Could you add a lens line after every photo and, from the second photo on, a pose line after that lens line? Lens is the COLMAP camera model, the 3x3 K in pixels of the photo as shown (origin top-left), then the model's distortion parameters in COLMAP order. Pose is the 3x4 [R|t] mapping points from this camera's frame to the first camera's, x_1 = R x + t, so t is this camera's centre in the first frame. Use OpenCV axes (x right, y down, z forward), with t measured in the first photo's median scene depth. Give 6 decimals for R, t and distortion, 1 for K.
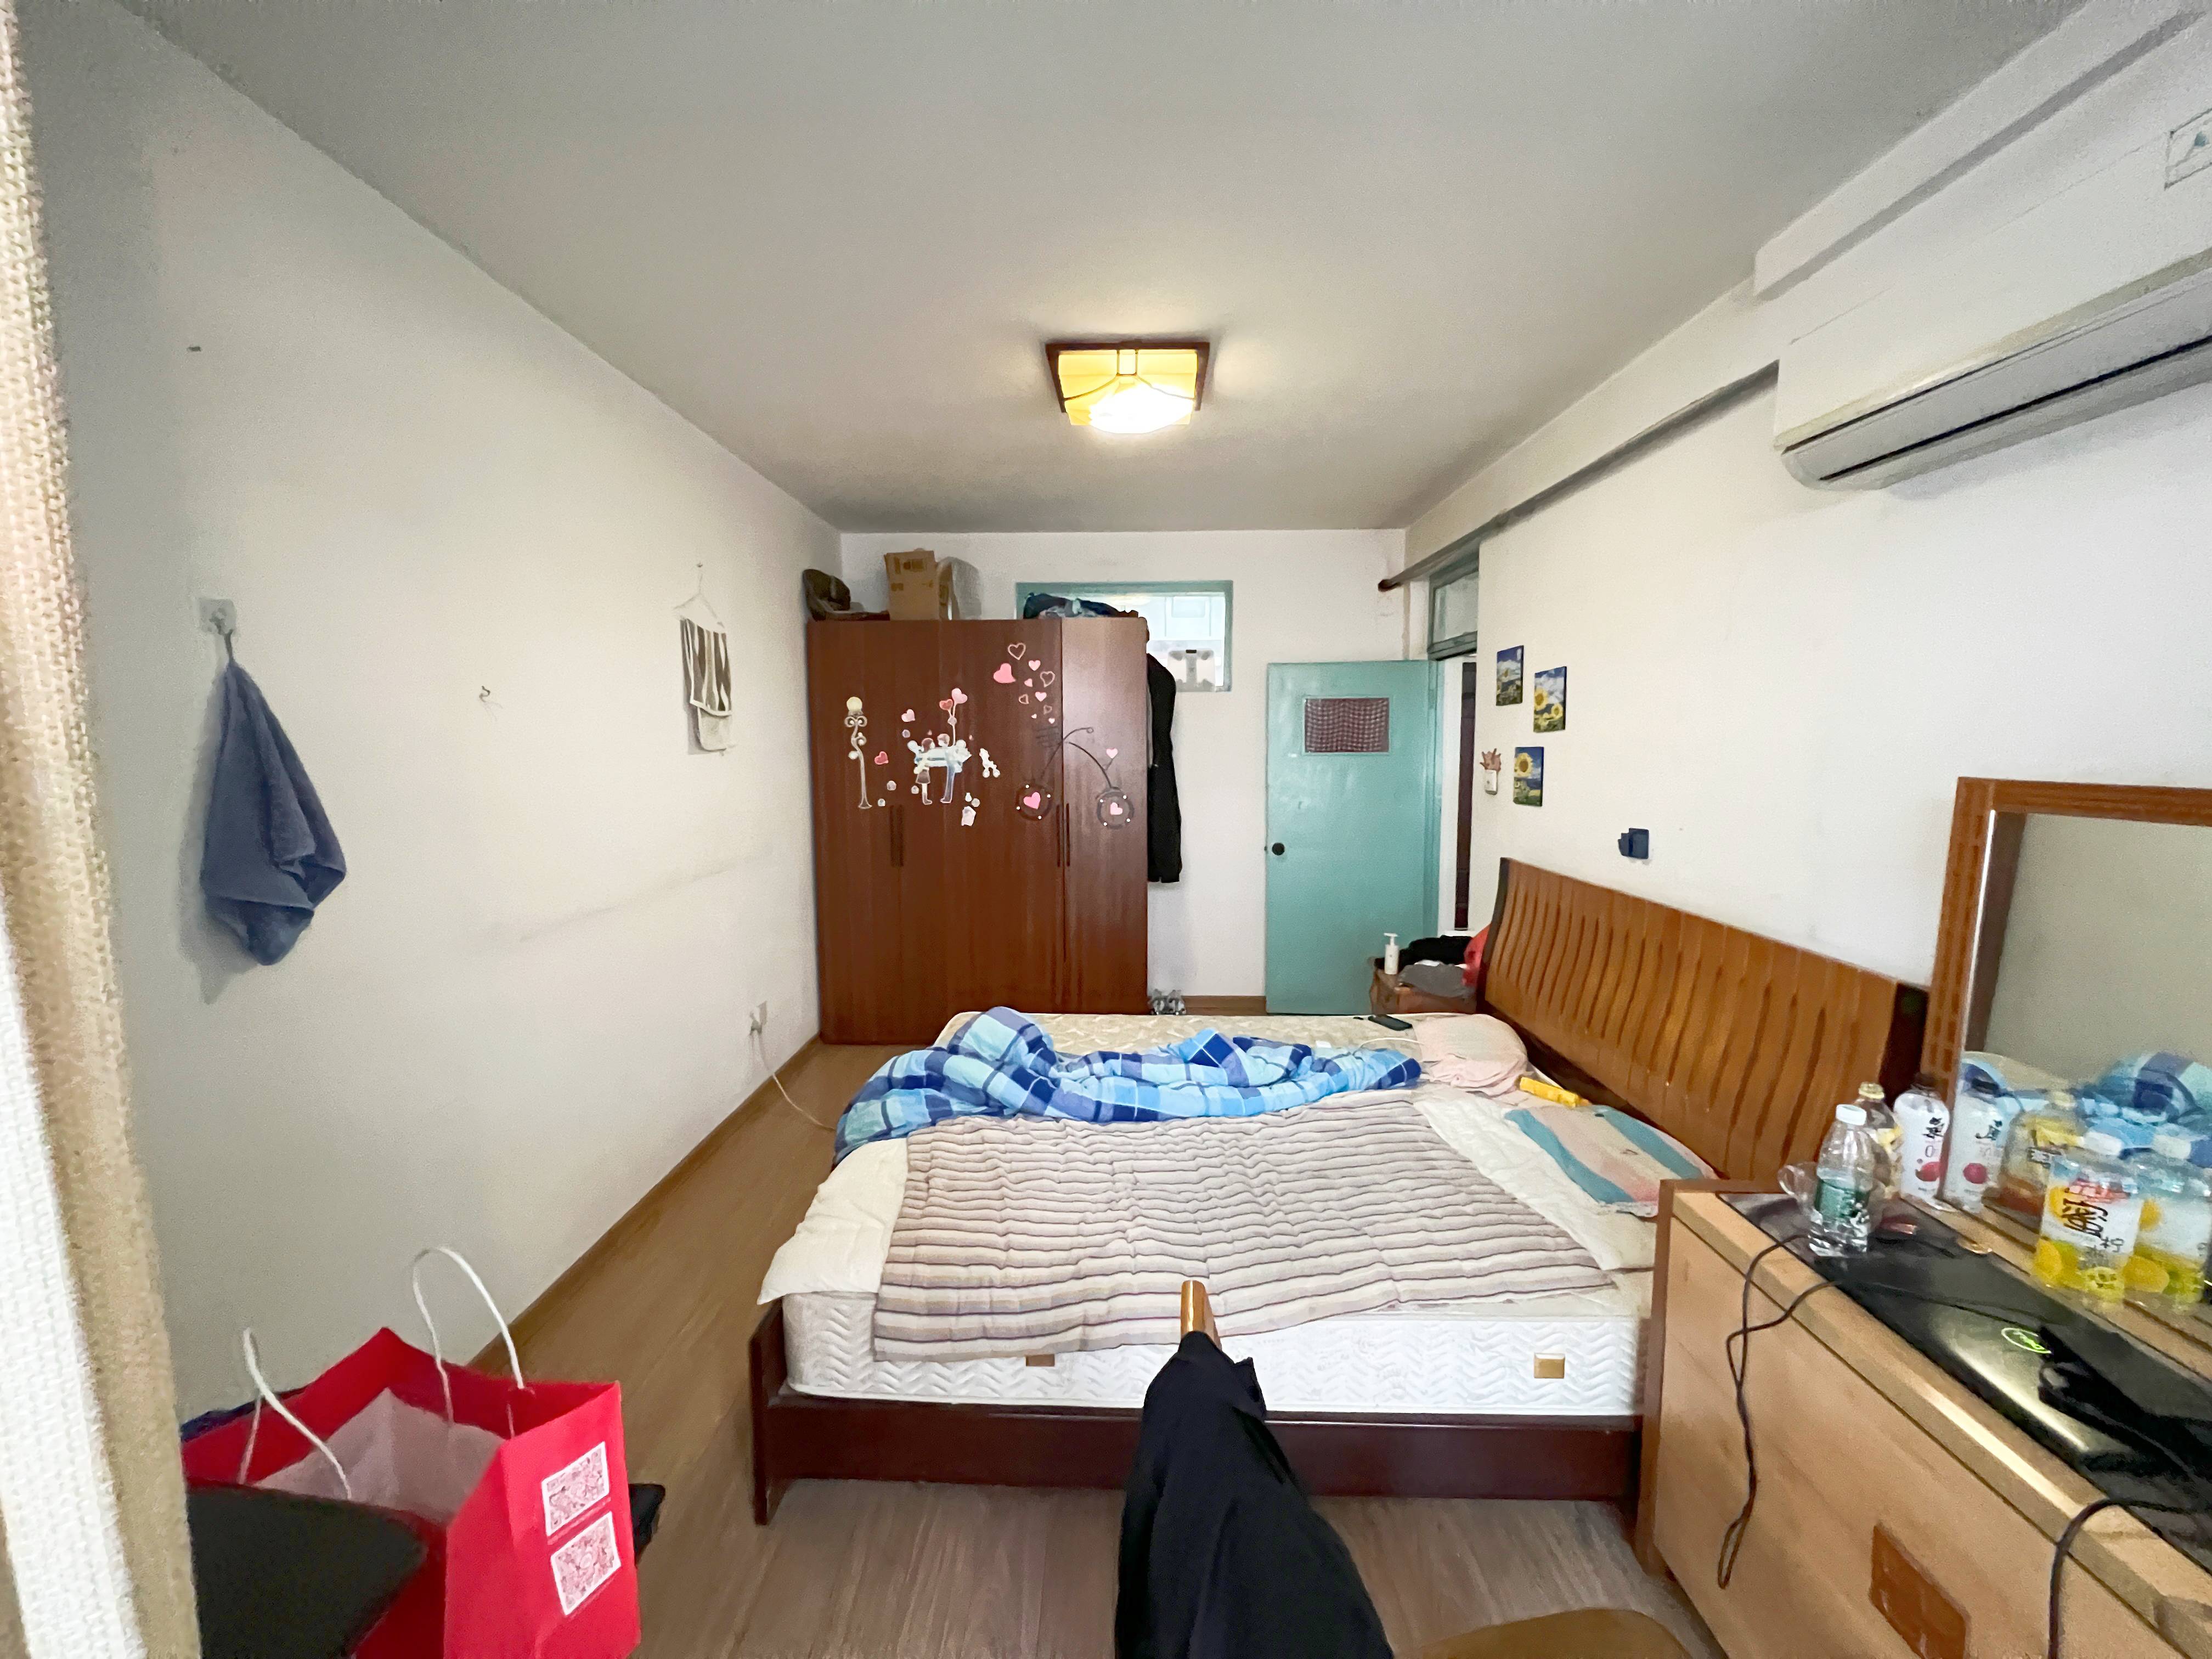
lens RADIAL K [[883.0, 0, 1098.0], [0, 883.0, 836.2], [0, 0, 1]] dist [0.000066, -0.000279]
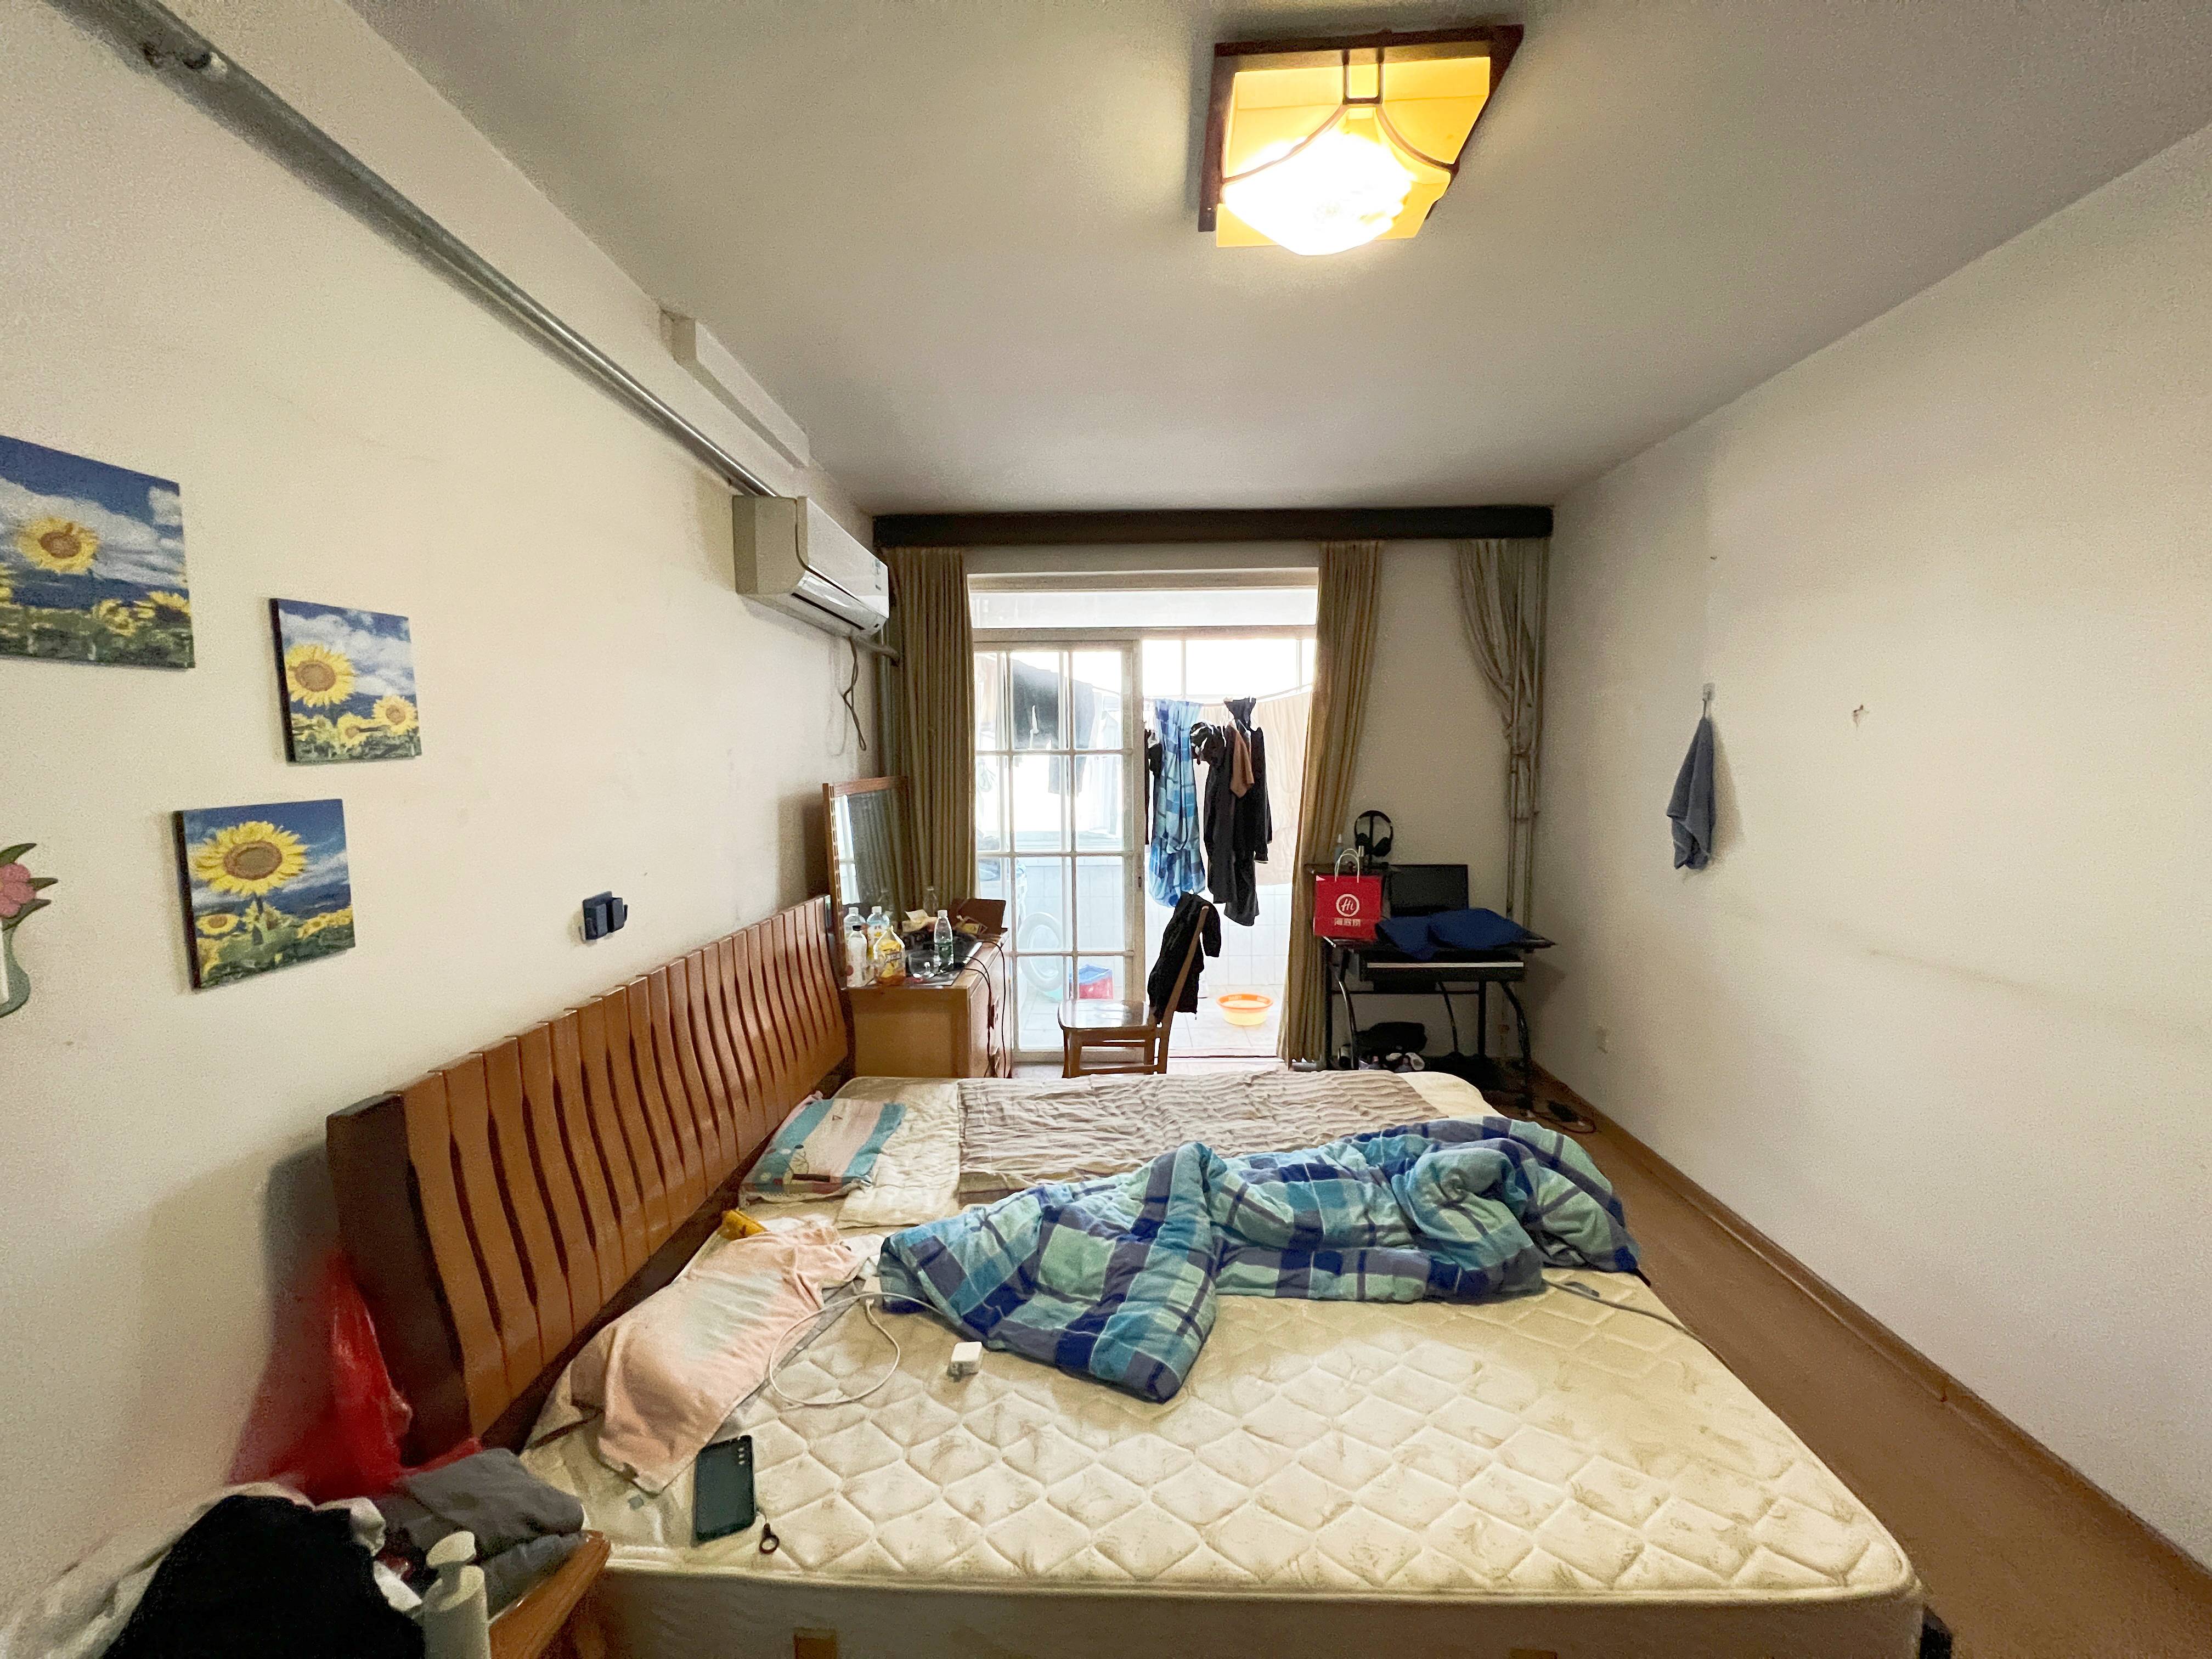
lens RADIAL K [[883.0, 0, 1104.2], [0, 883.0, 832.4], [0, 0, 1]] dist [0.000066, -0.000279]
pose [[-0.999921, 0.011967, -0.003936, 0.164320], [0.010971, 0.980771, 0.194854, -0.160438], [0.006192, 0.194795, -0.980824, 1.394979]]
